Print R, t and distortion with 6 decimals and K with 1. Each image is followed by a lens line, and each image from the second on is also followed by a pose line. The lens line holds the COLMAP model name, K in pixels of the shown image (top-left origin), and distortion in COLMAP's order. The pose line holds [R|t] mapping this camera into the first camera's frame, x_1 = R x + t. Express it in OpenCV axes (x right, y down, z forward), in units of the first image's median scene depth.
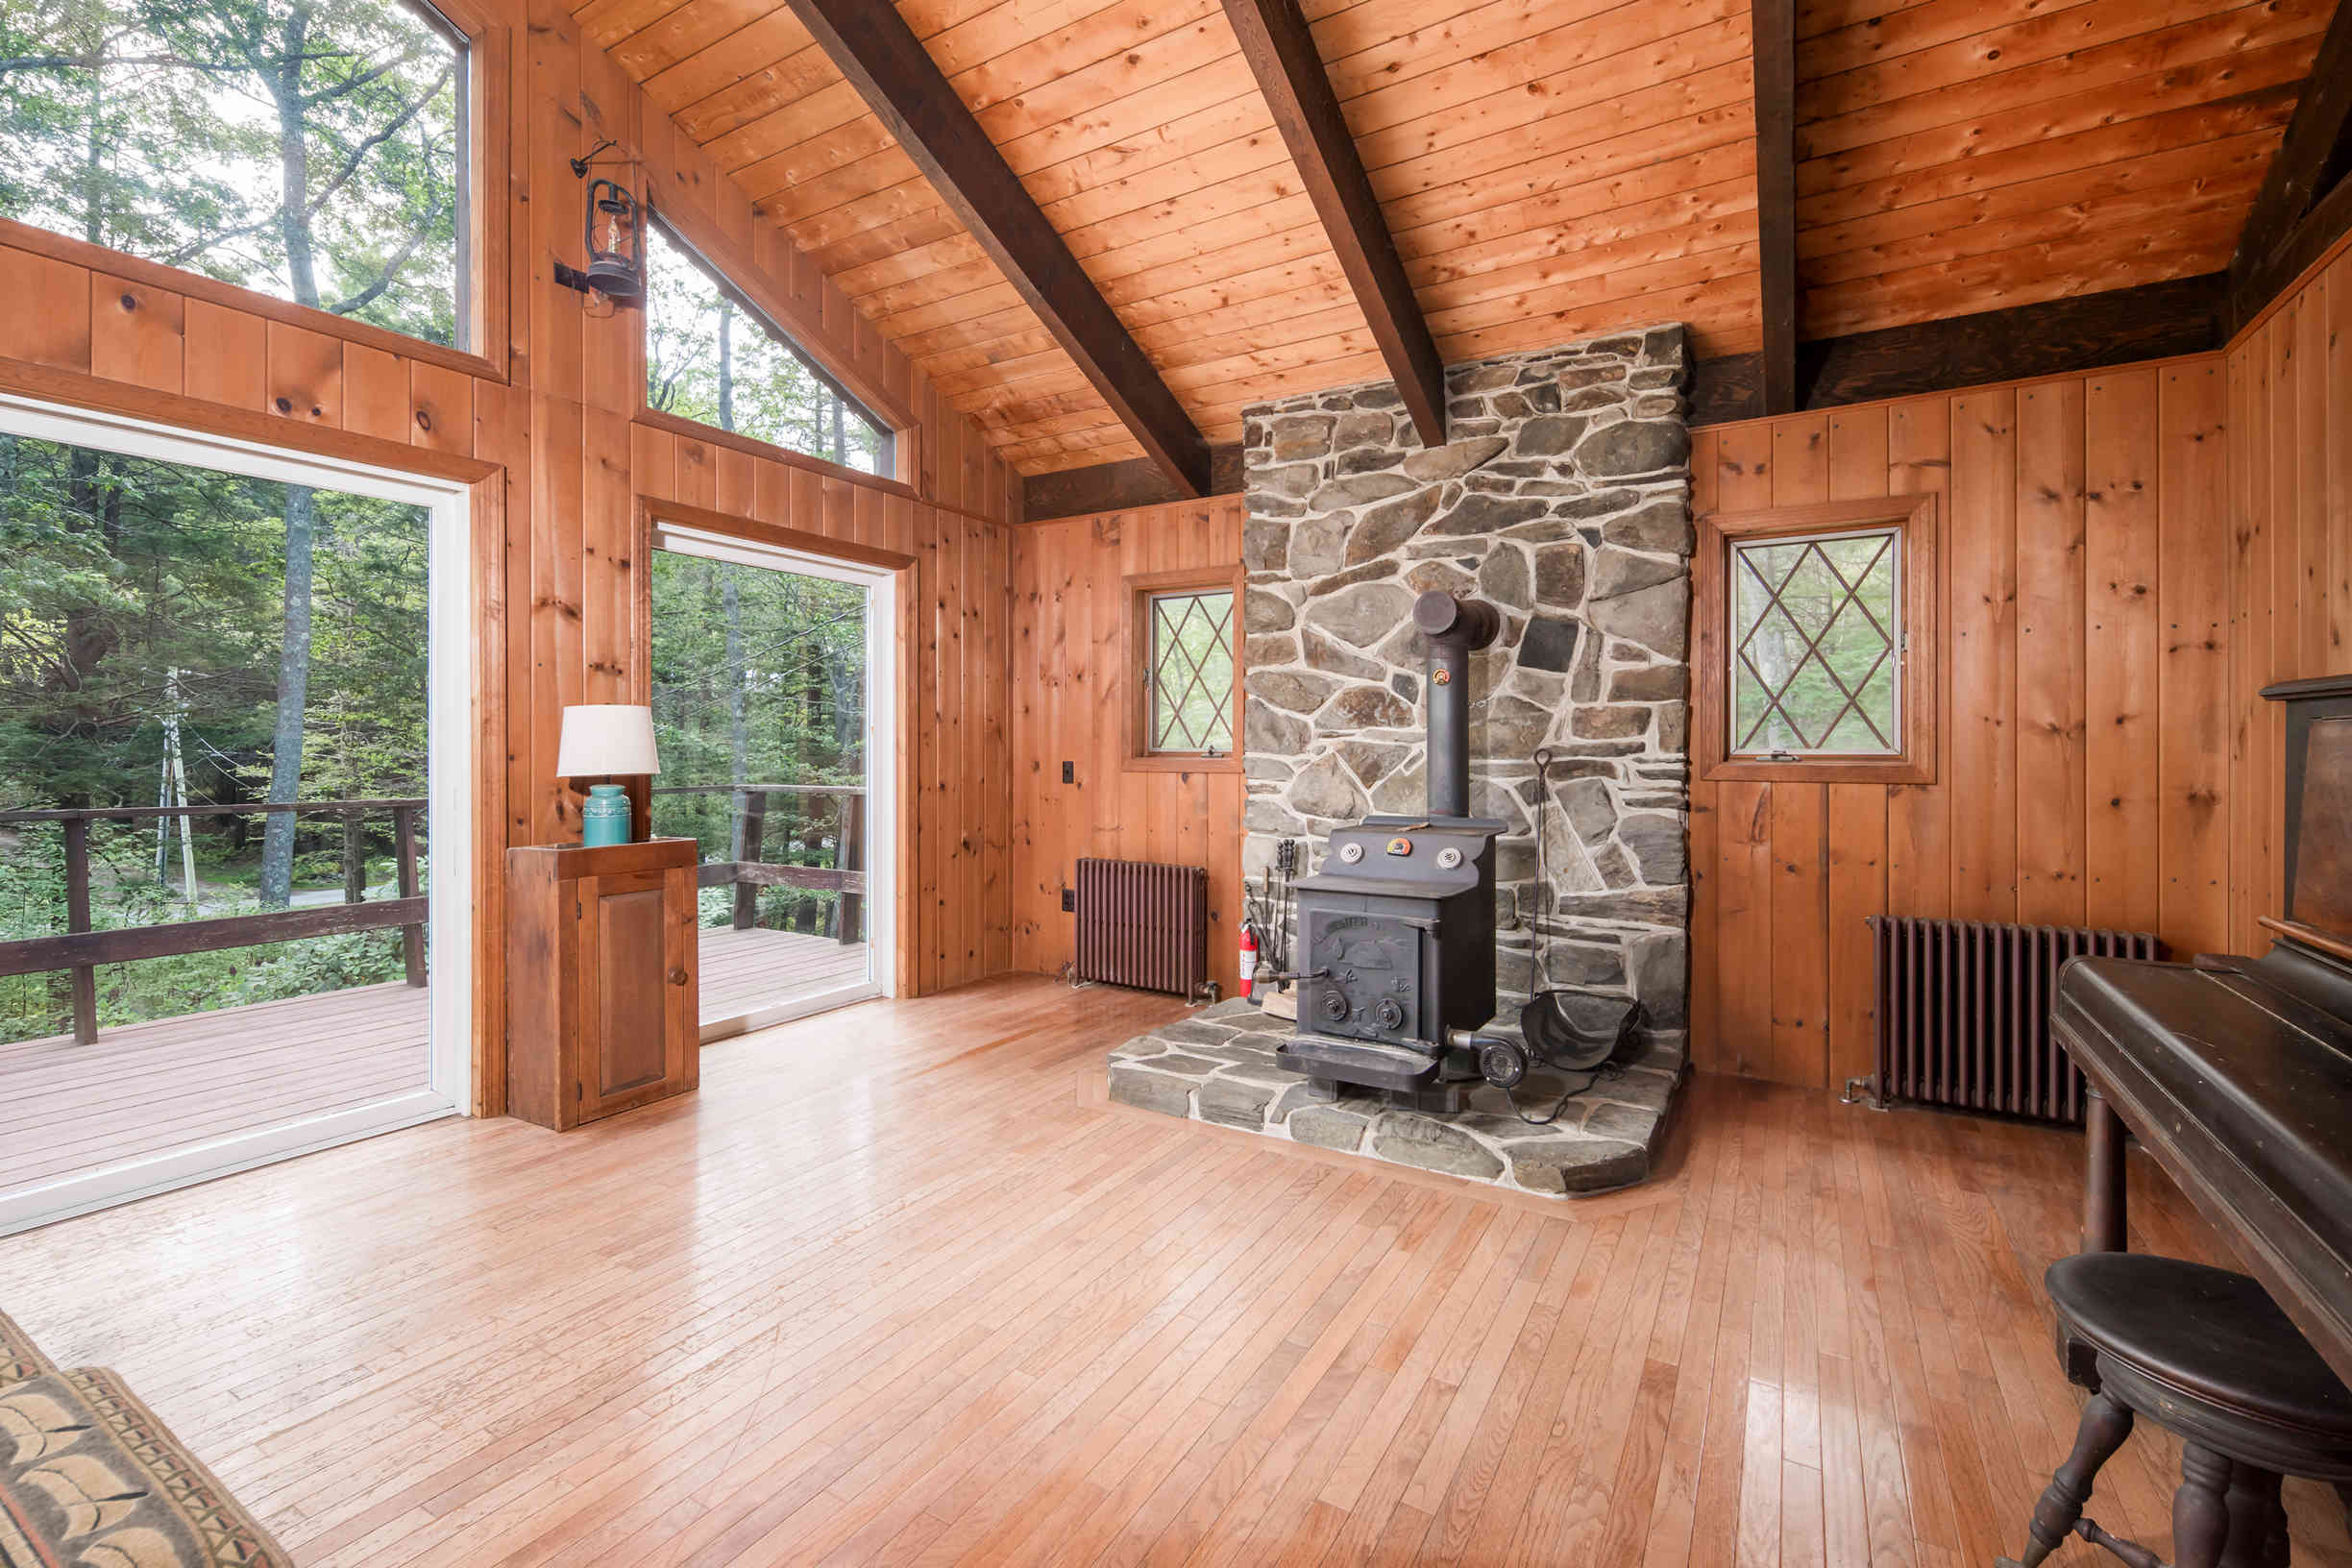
lens RADIAL K [[1025.8, 0, 1174.3], [0, 1025.8, 749.2], [0, 0, 1]] dist [0.007658, -0.003952]
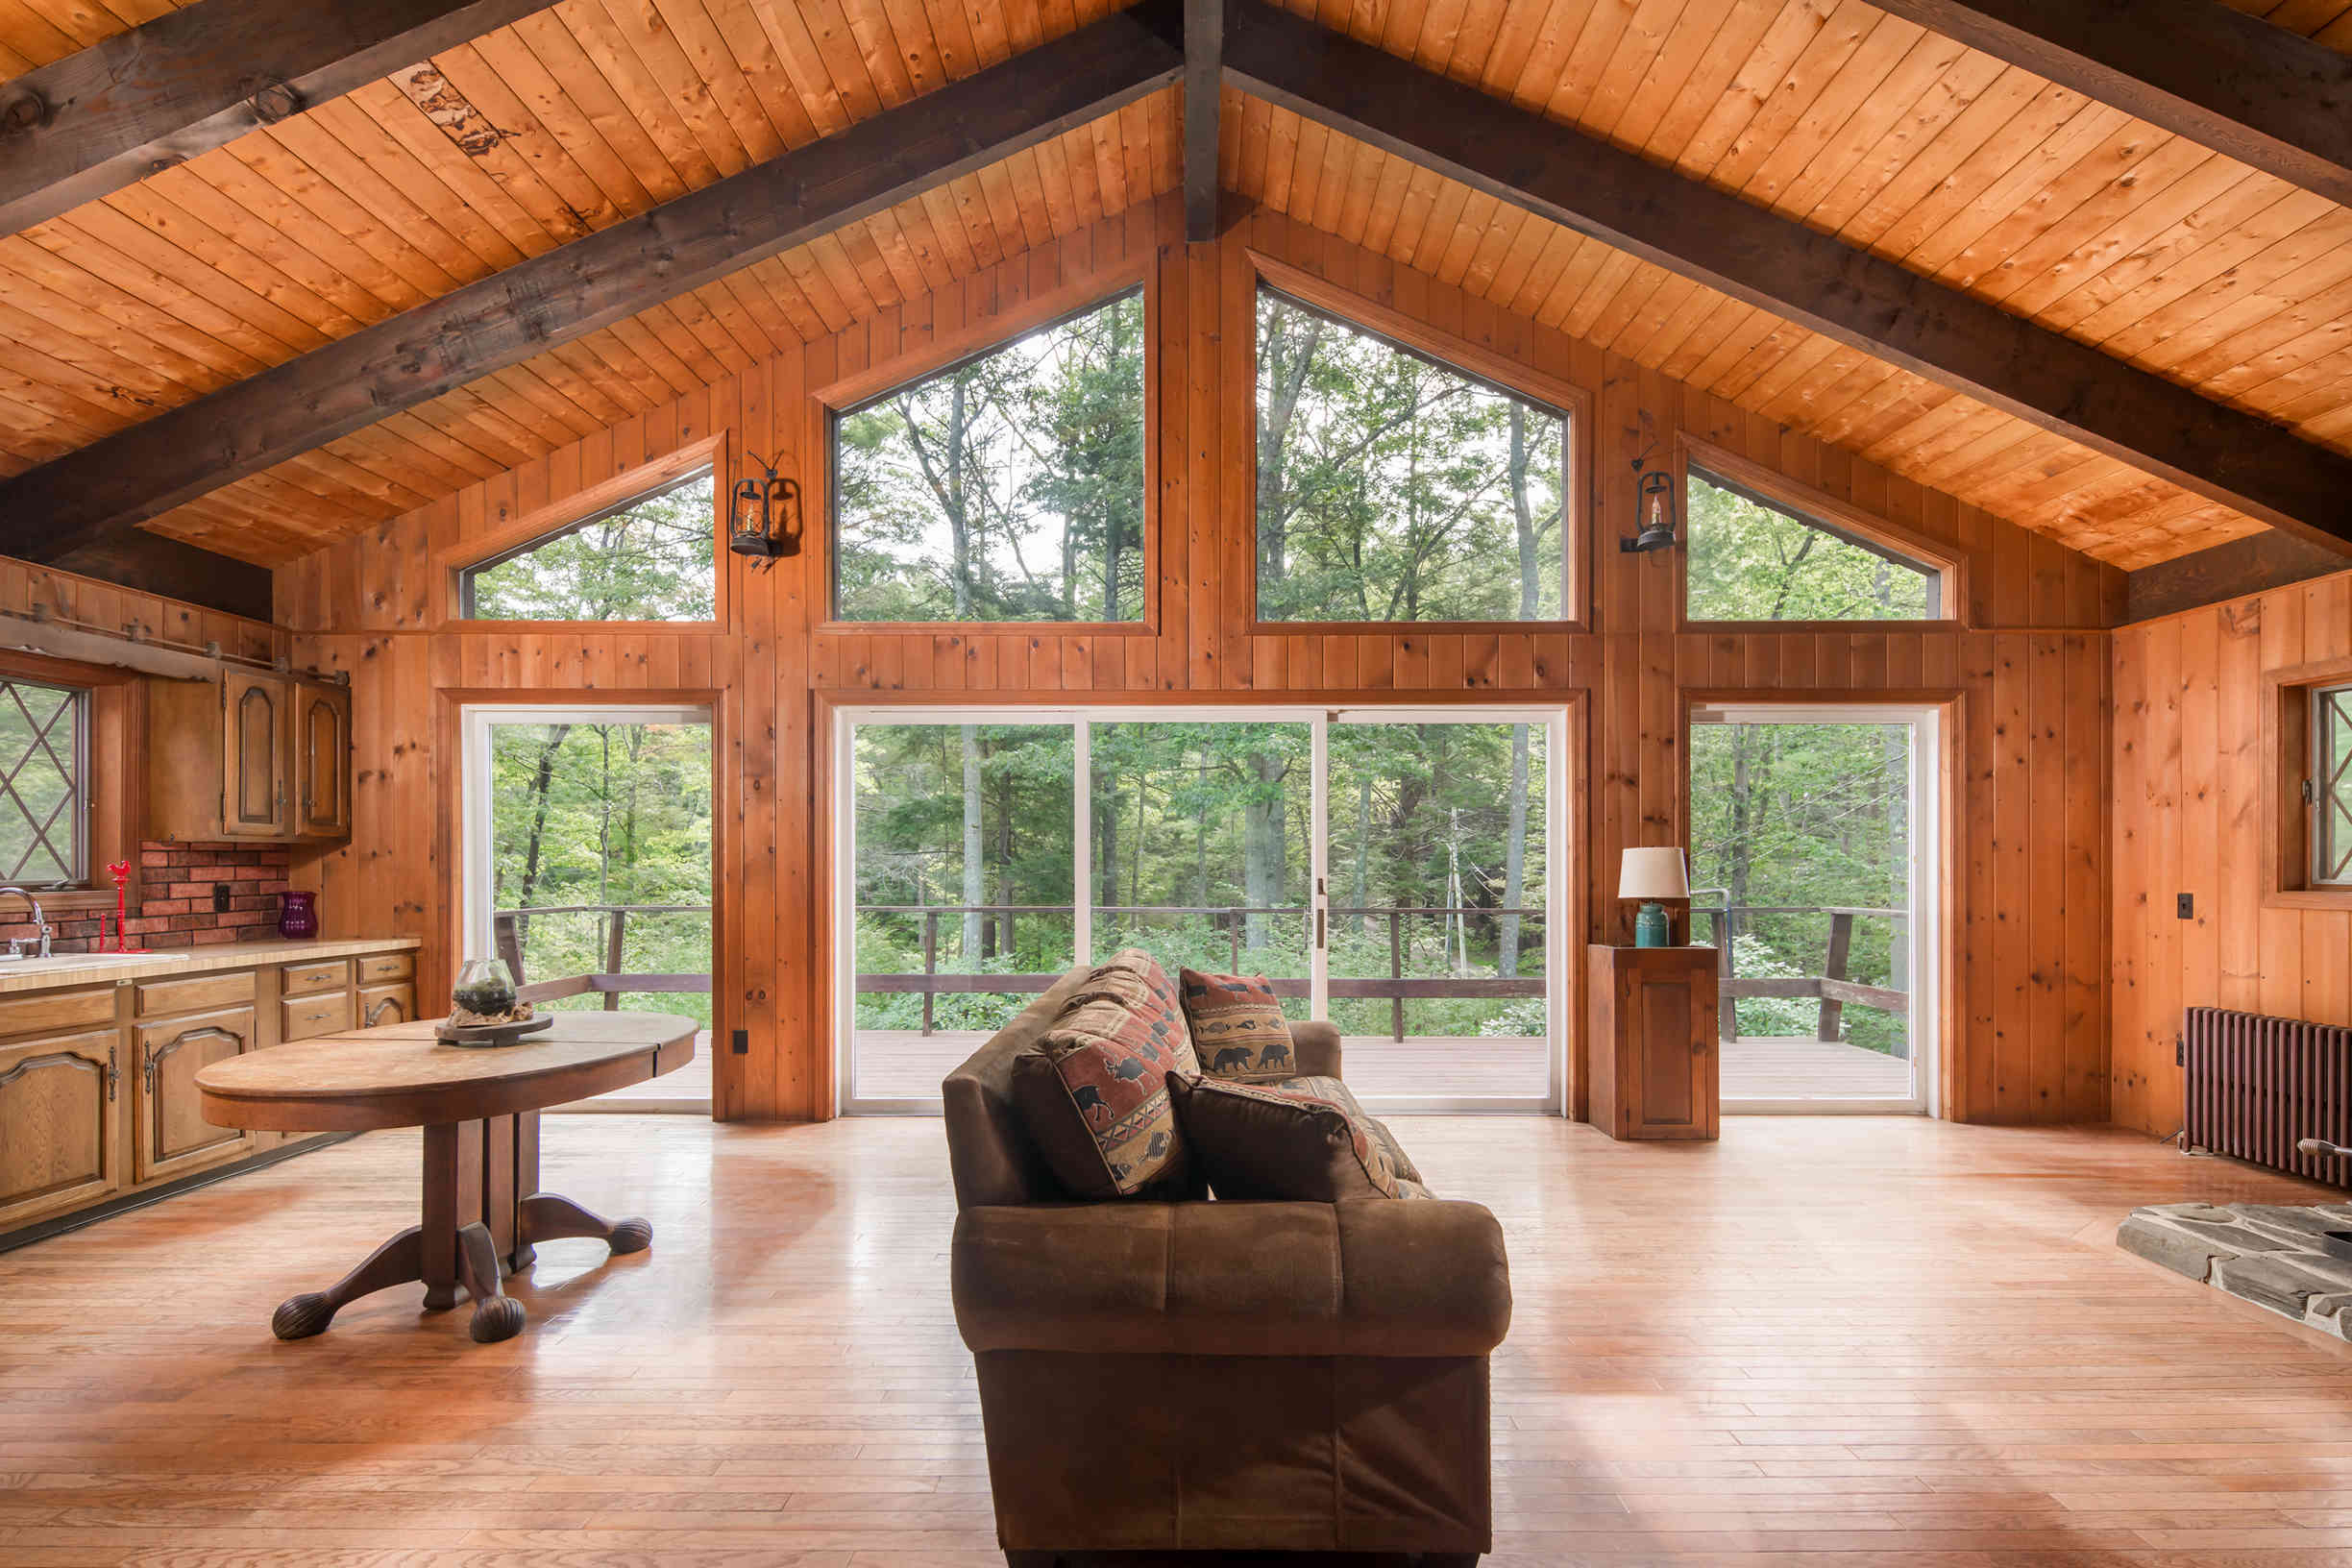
lens RADIAL K [[1025.8, 0, 1189.6], [0, 1025.8, 855.7], [0, 0, 1]] dist [0.007658, -0.003952]
pose [[0.517473, -0.007343, -0.855668, 0.262952], [-0.000465, 0.999961, -0.008862, -0.015189], [0.855699, 0.004984, 0.517450, -0.213866]]
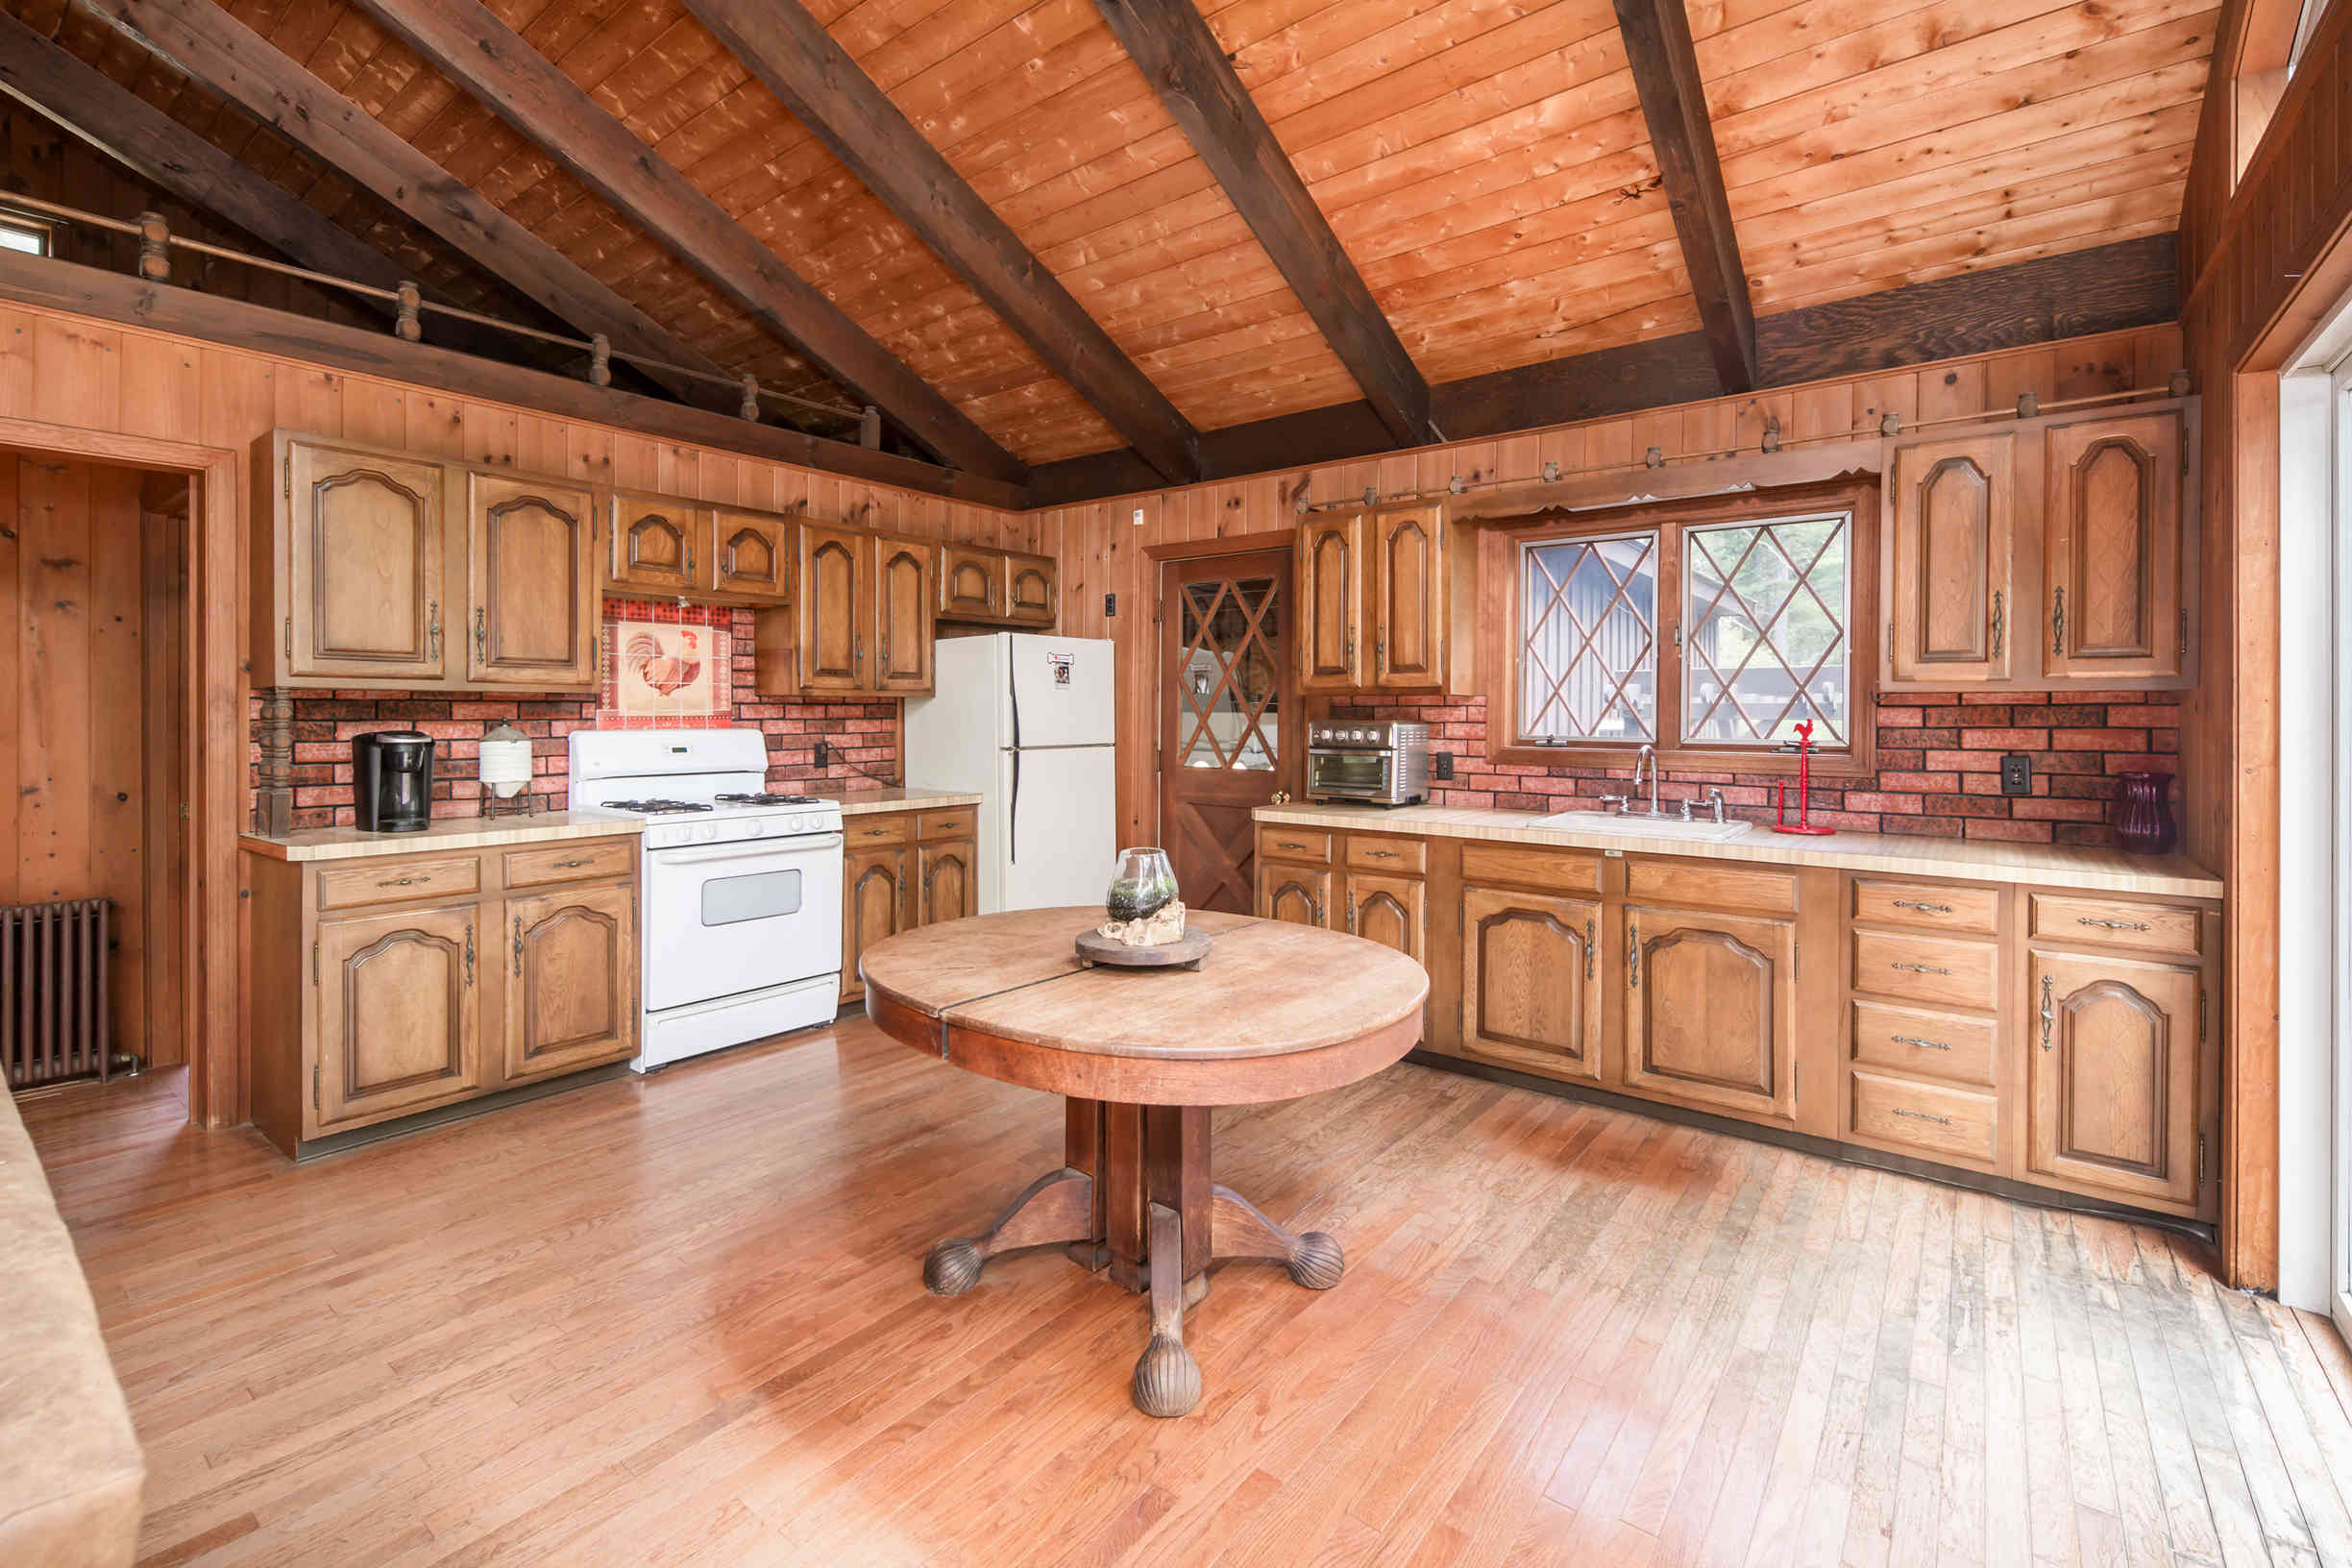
lens RADIAL K [[1025.8, 0, 1182.6], [0, 1025.8, 728.1], [0, 0, 1]] dist [0.007658, -0.003952]
pose [[-0.993609, -0.007951, 0.112598, -0.718128], [-0.006066, 0.999836, 0.017074, -0.022229], [-0.112715, 0.016282, -0.993494, 0.278295]]
